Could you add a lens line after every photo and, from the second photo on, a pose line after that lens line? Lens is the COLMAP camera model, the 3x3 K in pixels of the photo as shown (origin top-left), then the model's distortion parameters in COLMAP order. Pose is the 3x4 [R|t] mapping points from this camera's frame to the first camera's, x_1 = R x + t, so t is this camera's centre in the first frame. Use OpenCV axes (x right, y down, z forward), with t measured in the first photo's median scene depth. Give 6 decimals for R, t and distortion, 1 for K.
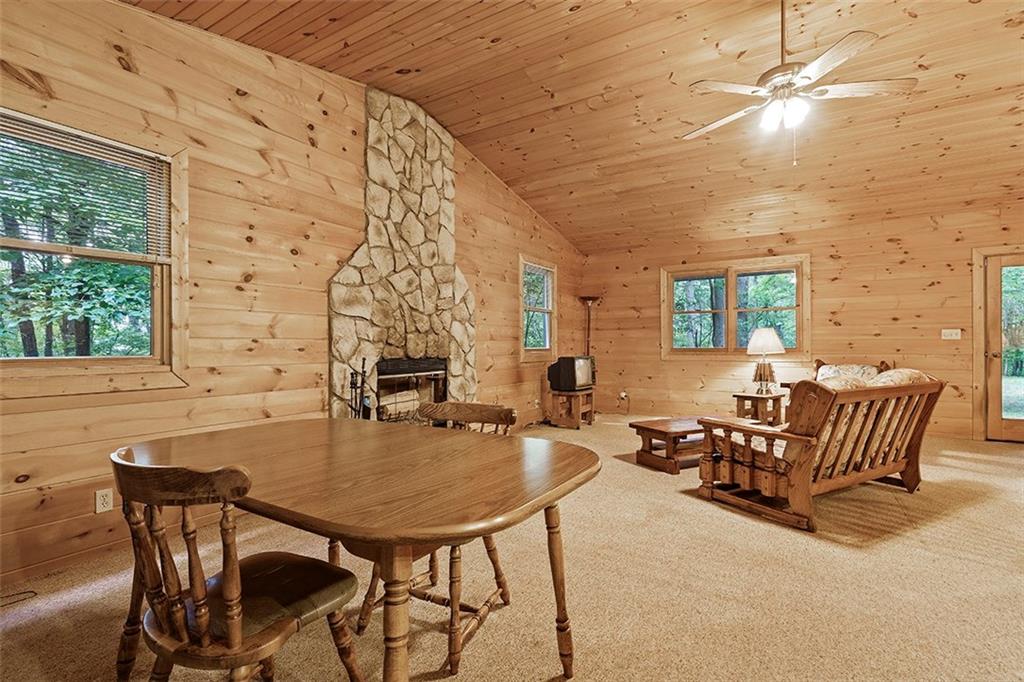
lens RADIAL K [[467.3, 0, 512.0], [0, 467.3, 346.6], [0, 0, 1]] dist [-0.003453, 0.001329]
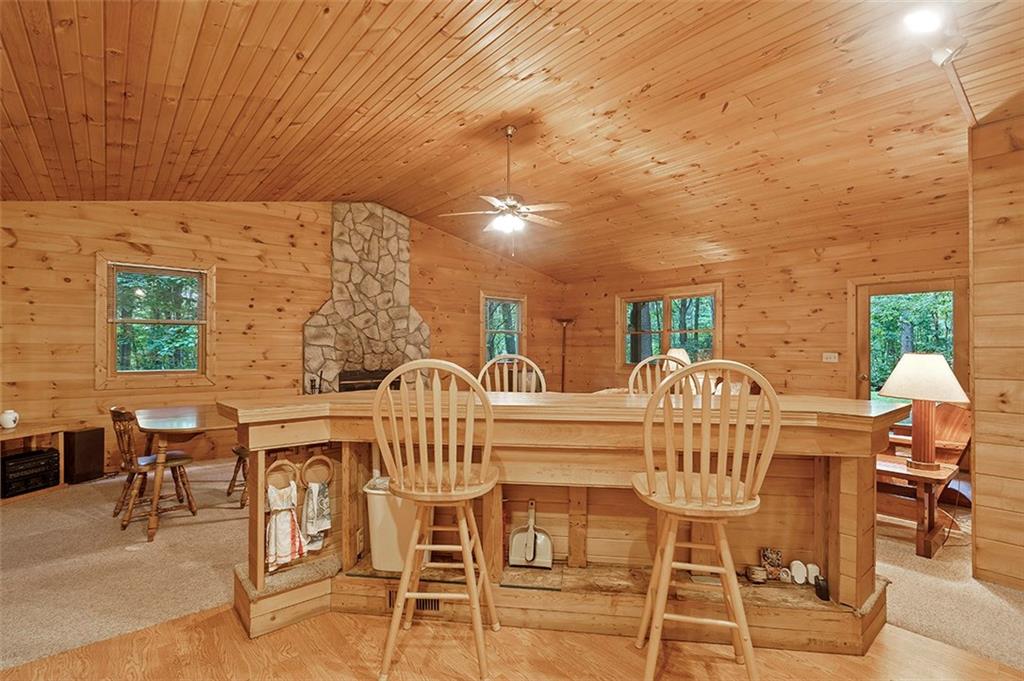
lens RADIAL K [[467.3, 0, 512.0], [0, 467.3, 346.1], [0, 0, 1]] dist [-0.003453, 0.001329]
pose [[0.953375, 0.006083, -0.301728, 0.677323], [-0.008105, 0.999952, -0.005450, -0.049219], [0.301681, 0.007641, 0.953378, -0.307174]]
